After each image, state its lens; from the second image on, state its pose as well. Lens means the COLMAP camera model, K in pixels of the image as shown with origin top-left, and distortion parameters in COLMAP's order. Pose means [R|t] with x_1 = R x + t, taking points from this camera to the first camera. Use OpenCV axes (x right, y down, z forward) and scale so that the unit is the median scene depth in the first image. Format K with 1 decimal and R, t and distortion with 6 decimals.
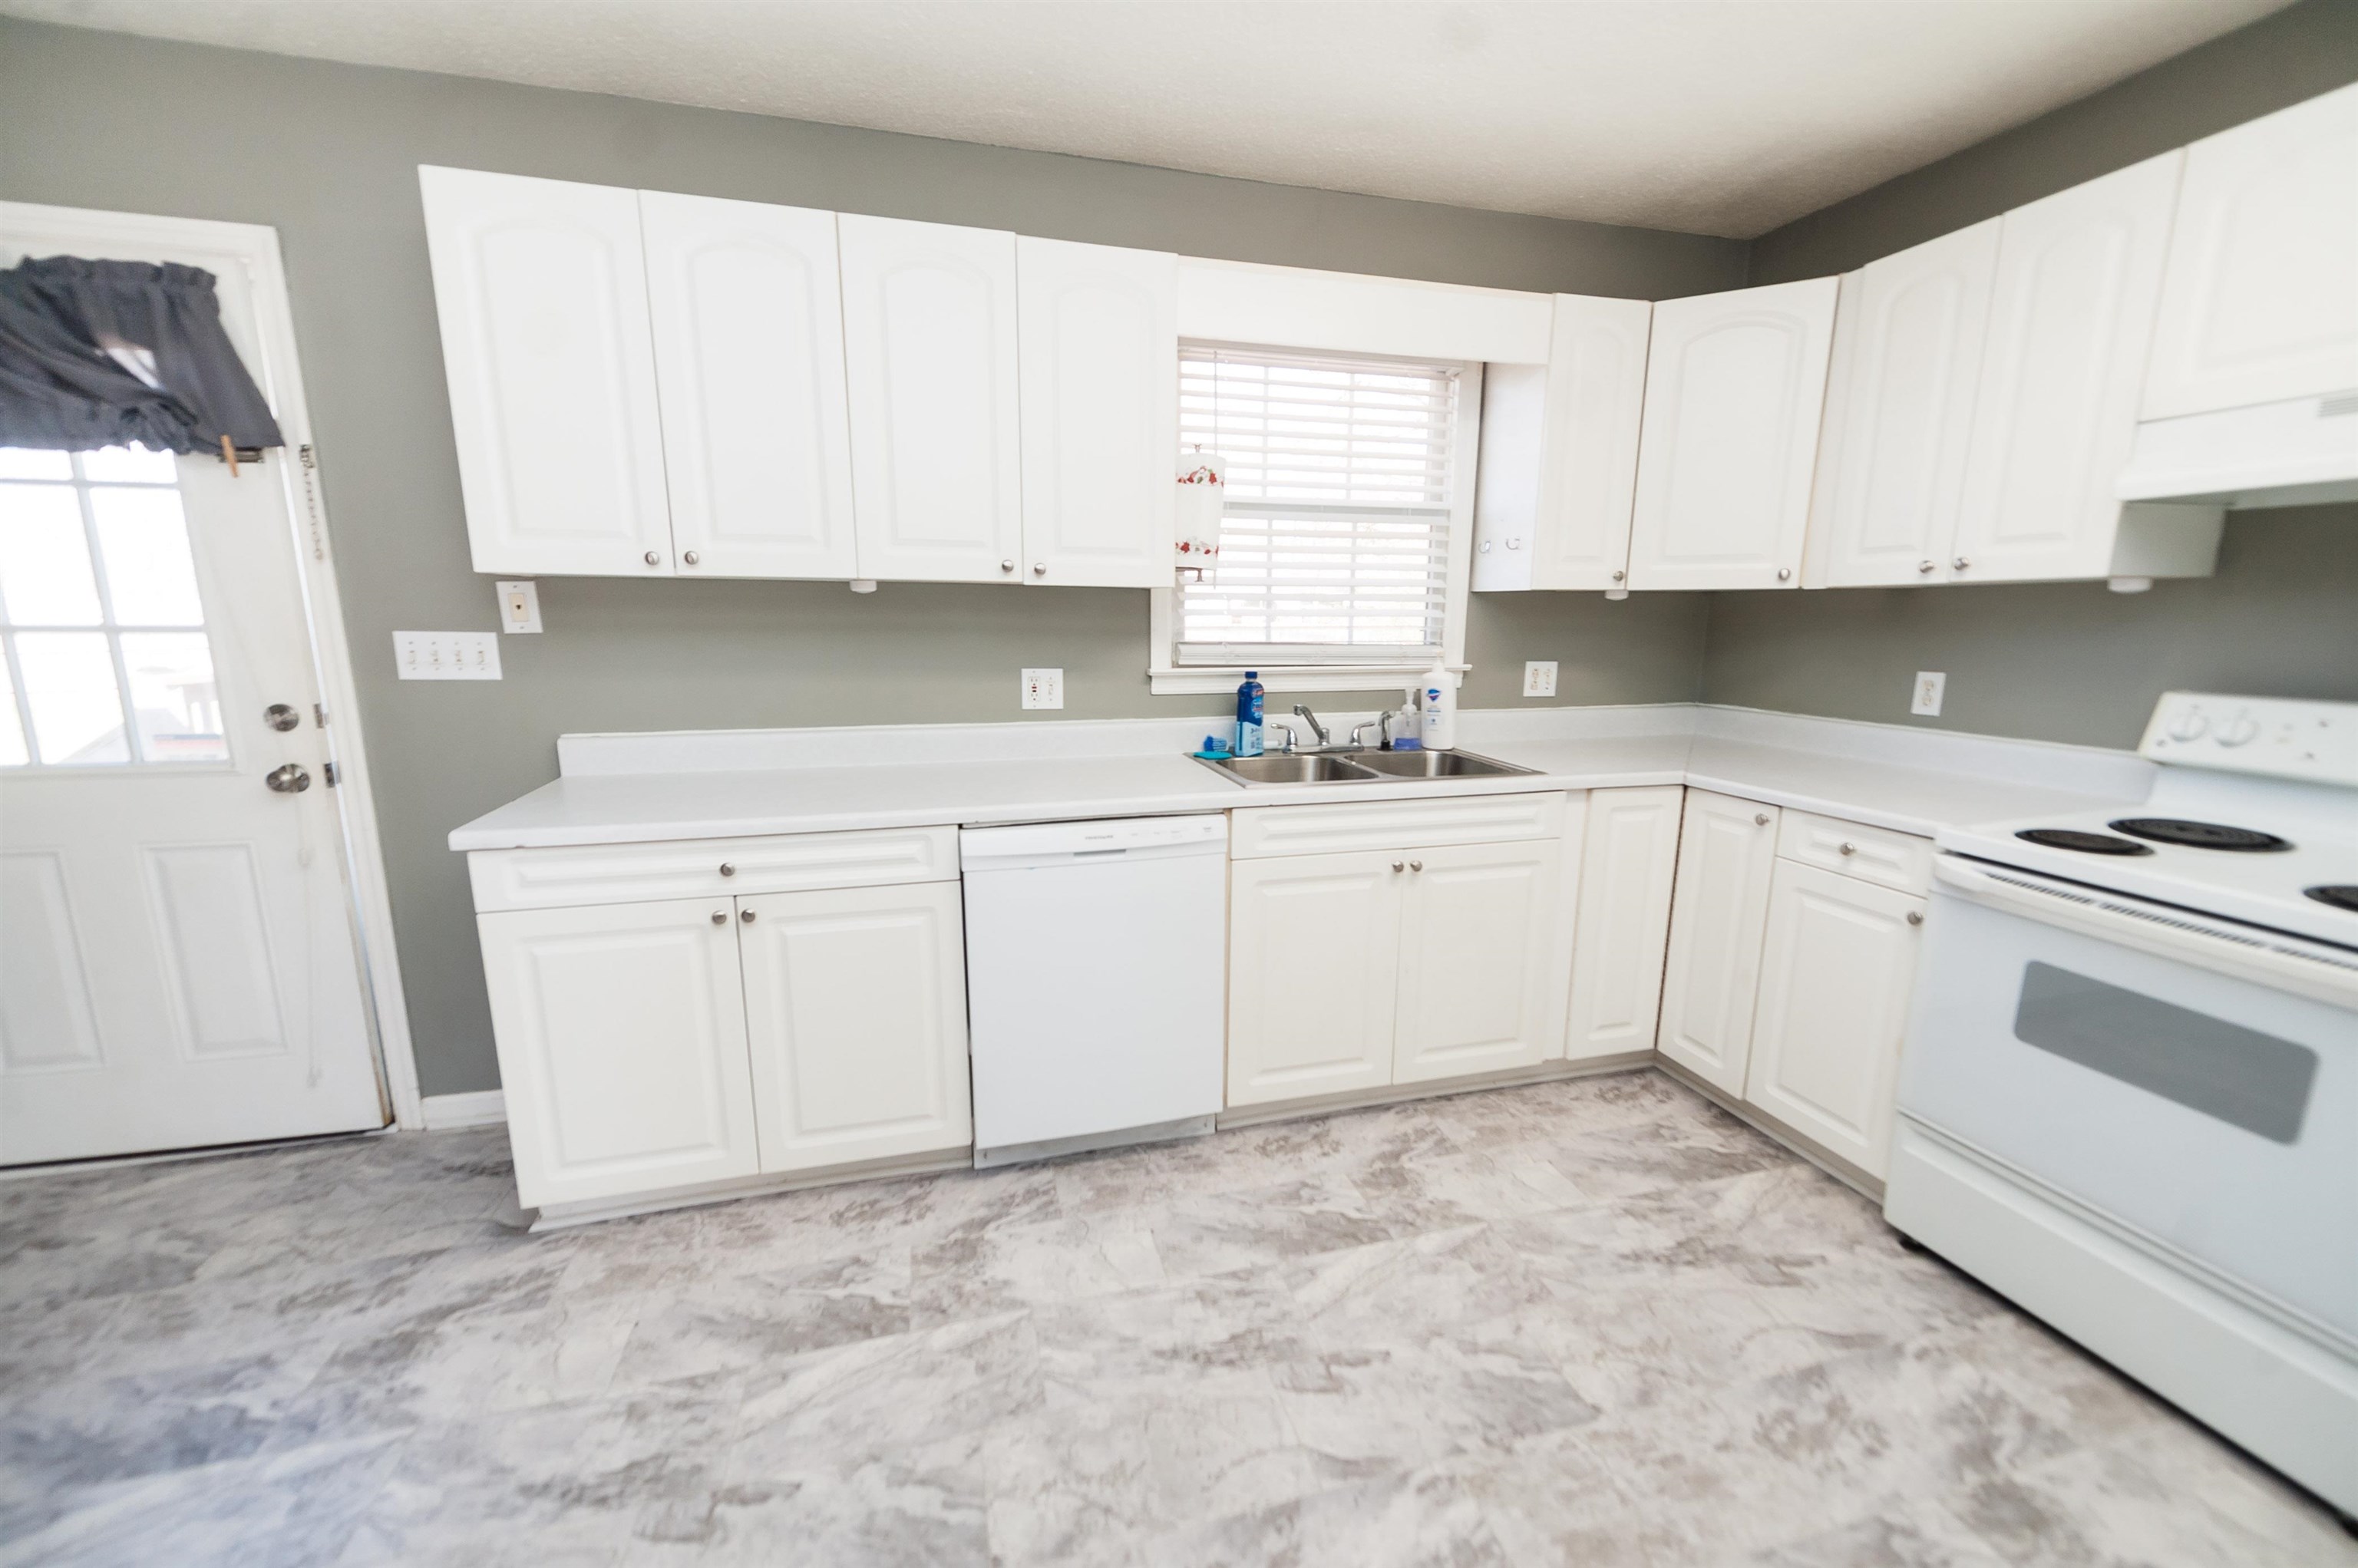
lens RADIAL K [[933.9, 0, 1172.9], [0, 933.9, 799.5], [0, 0, 1]] dist [0.010695, -0.003927]
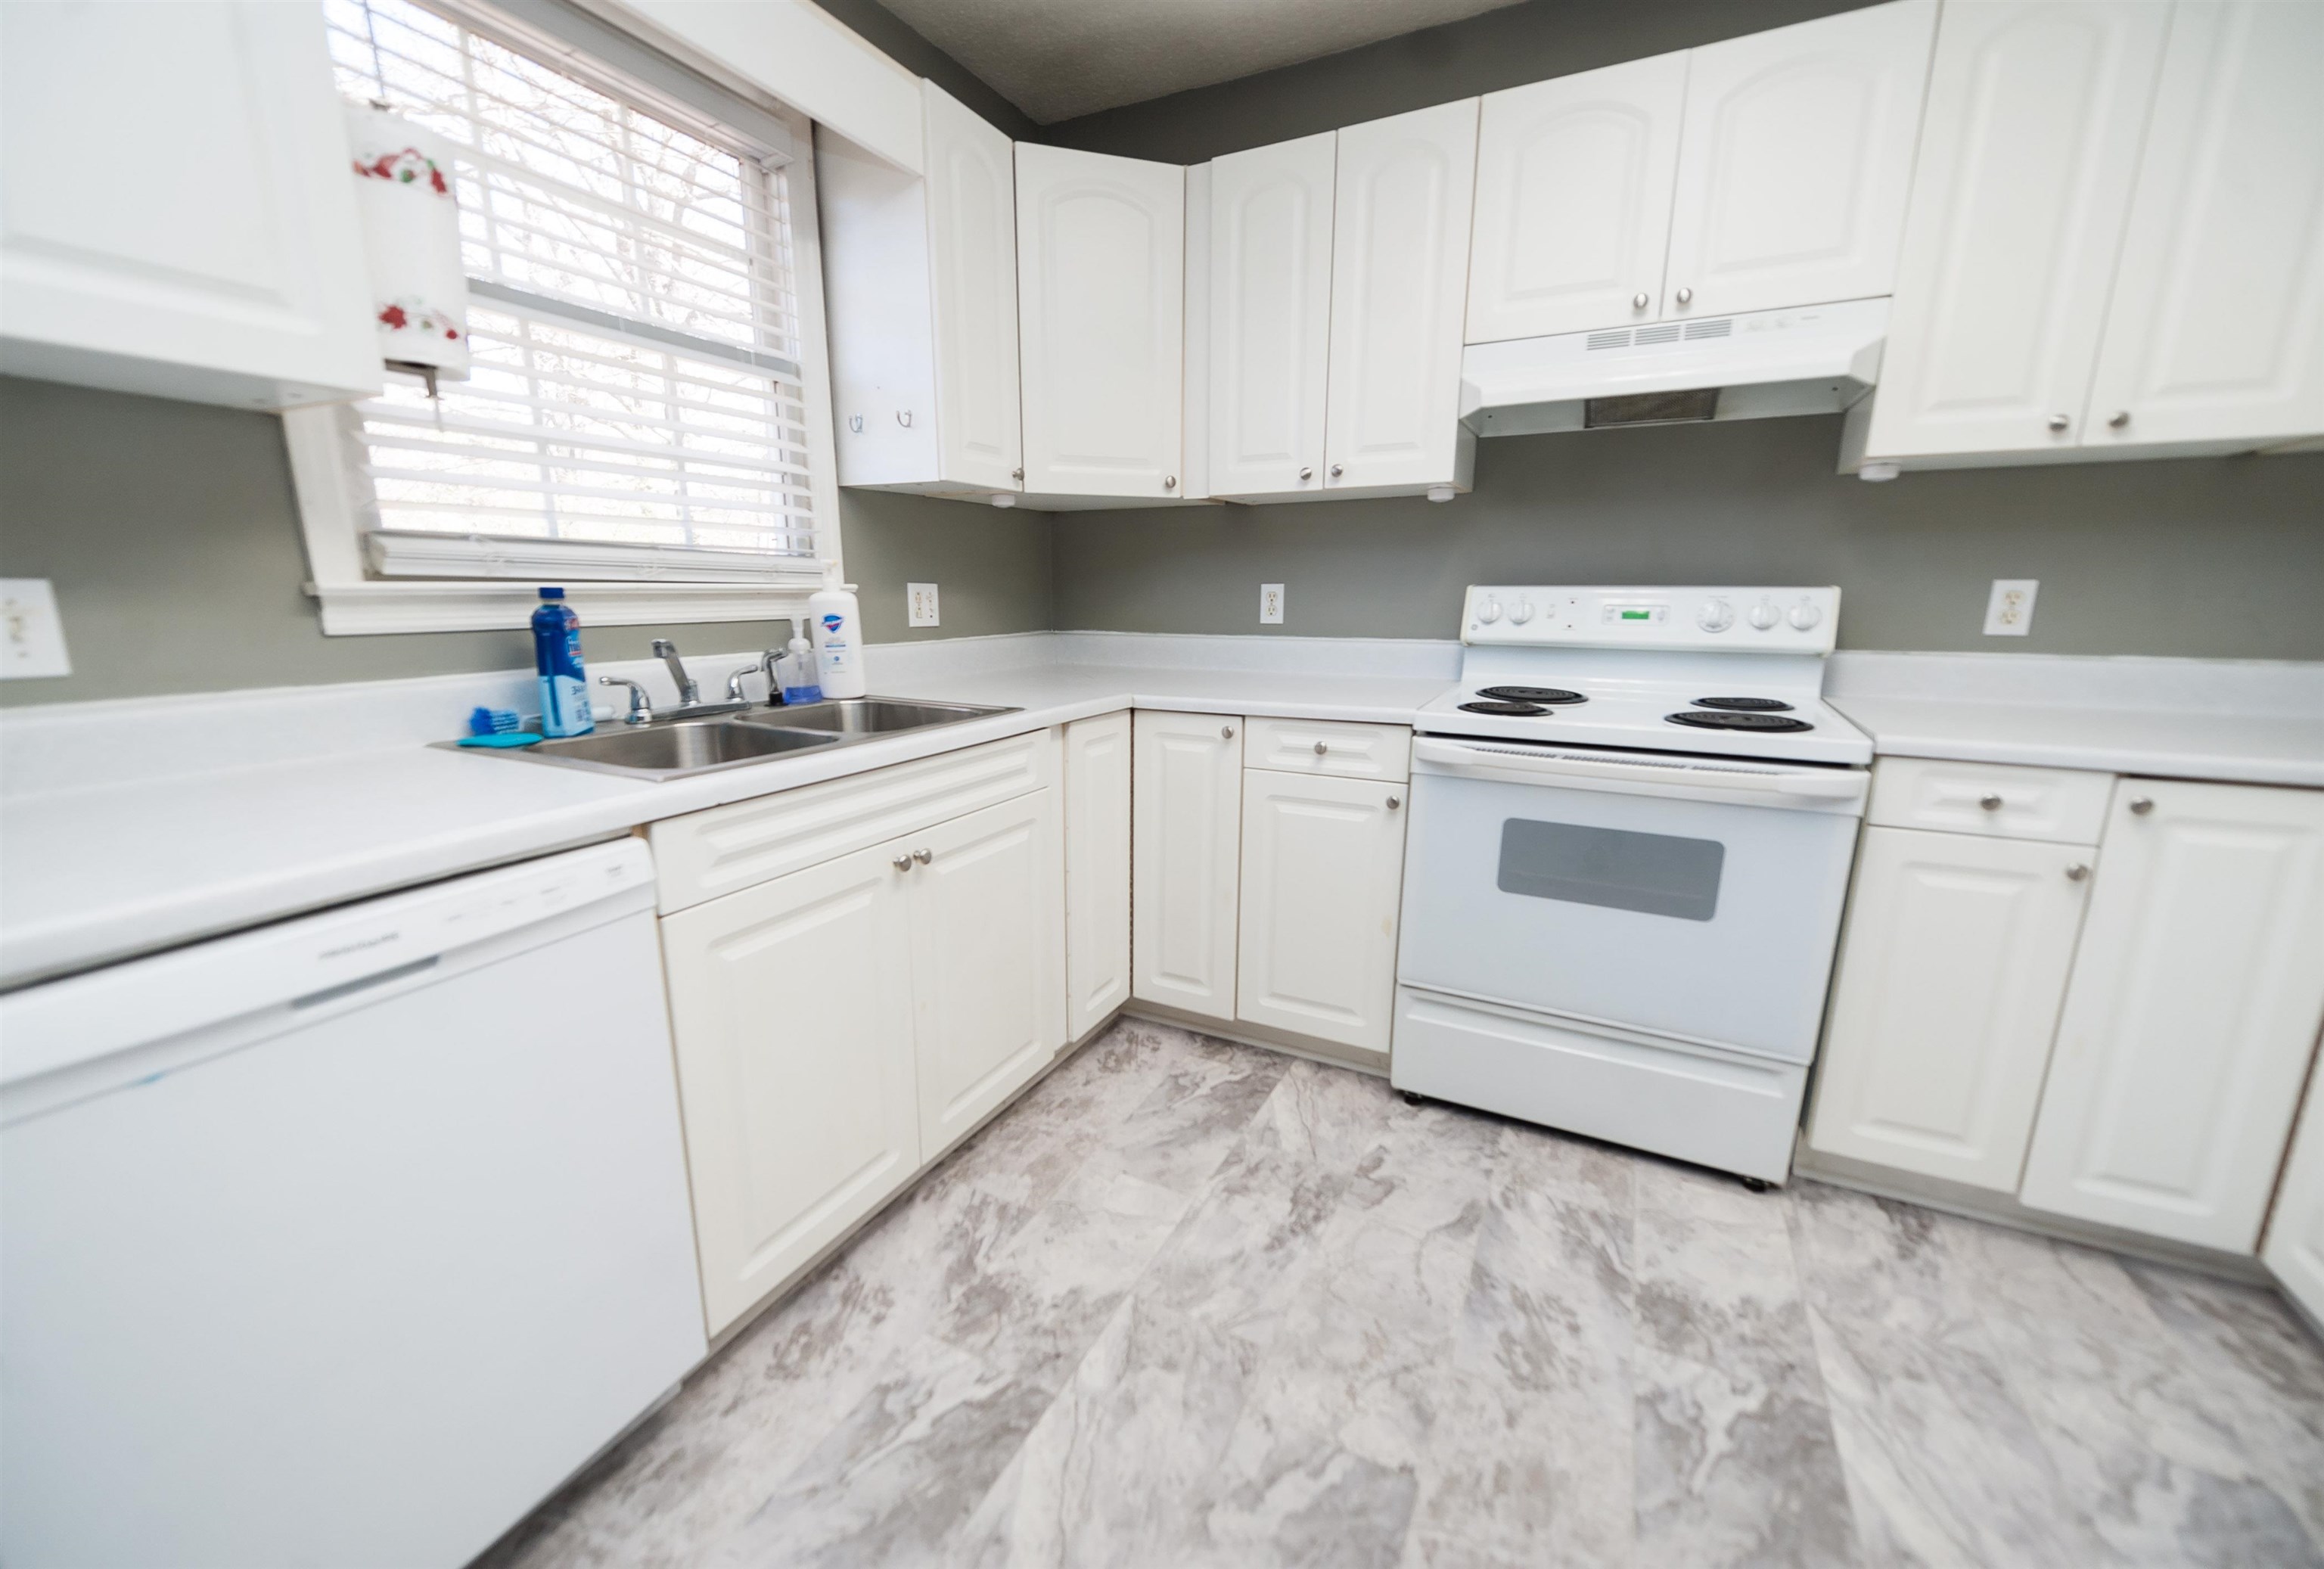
lens RADIAL K [[924.9, 0, 1141.6], [0, 924.9, 799.3], [0, 0, 1]] dist [0.015028, -0.005374]
pose [[0.675482, -0.166888, 0.718242, -0.120127], [0.143780, 0.985165, 0.093689, -0.012284], [-0.723223, 0.039984, 0.689457, 0.411809]]
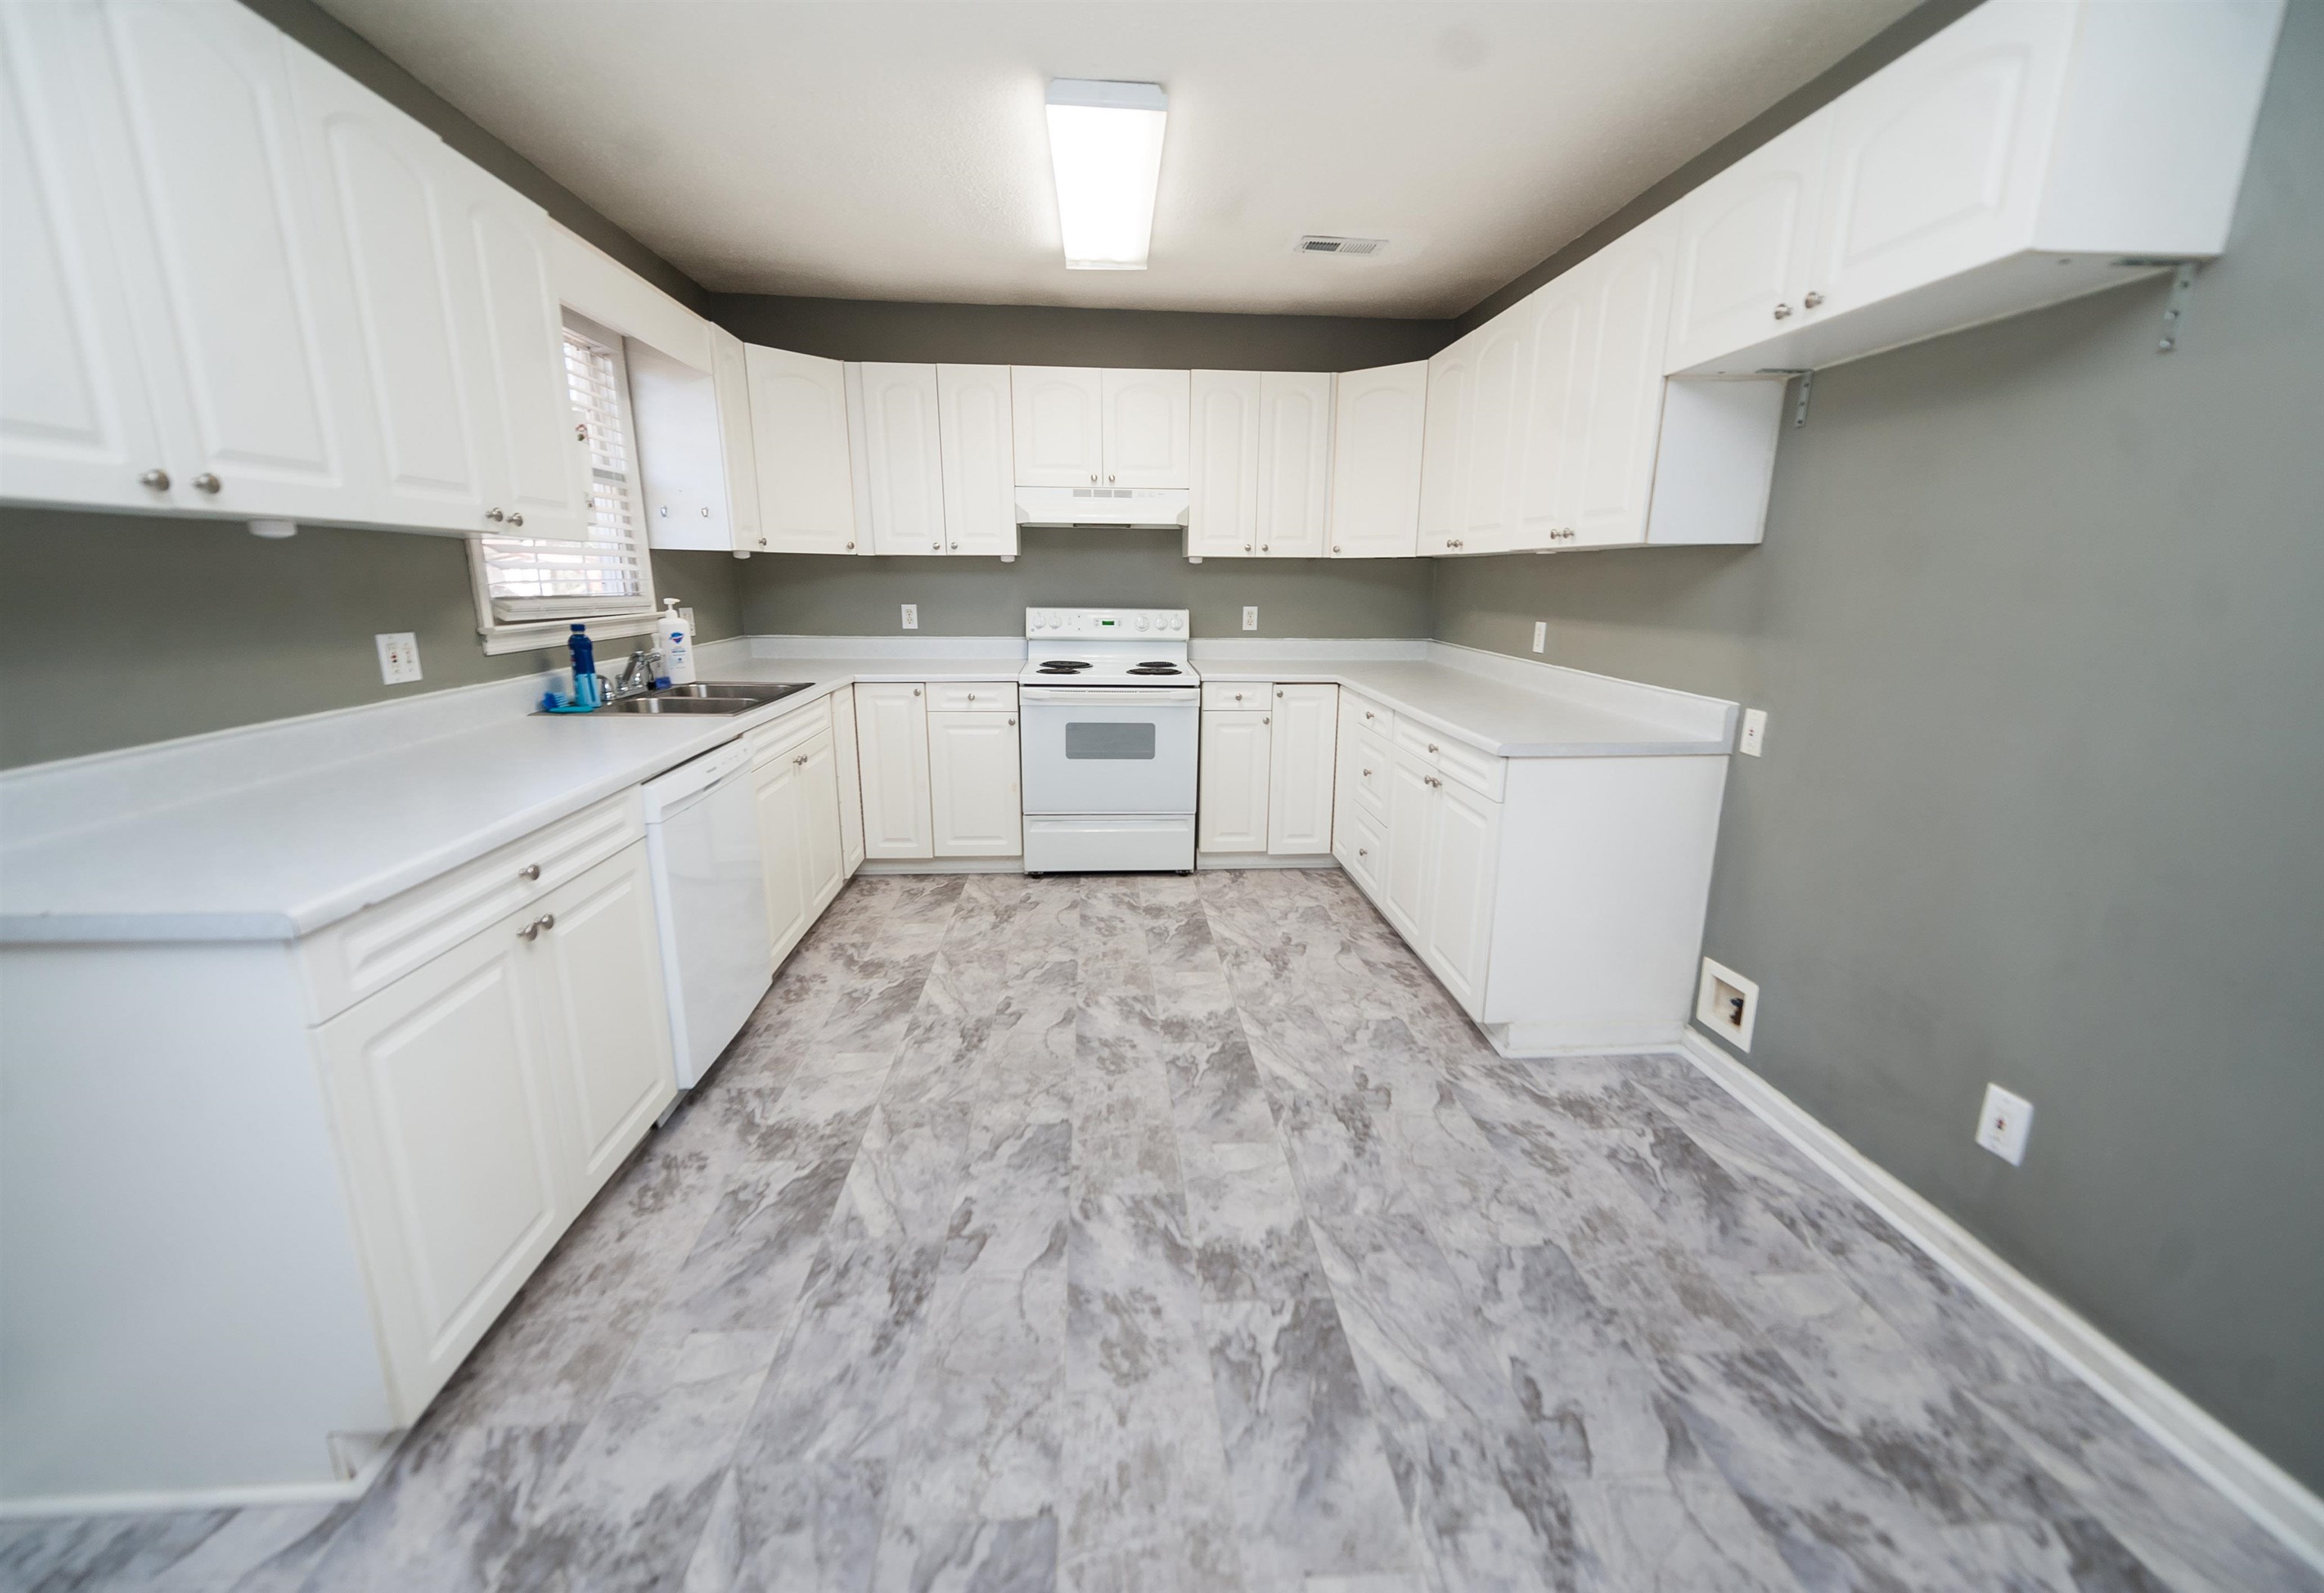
lens RADIAL K [[944.9, 0, 1175.4], [0, 944.9, 811.9], [0, 0, 1]] dist [0.009034, -0.001218]
pose [[0.176763, -0.241252, 0.954229, -0.990208], [0.181381, 0.960875, 0.209333, -0.044494], [-0.967396, 0.136077, 0.213606, 0.197732]]
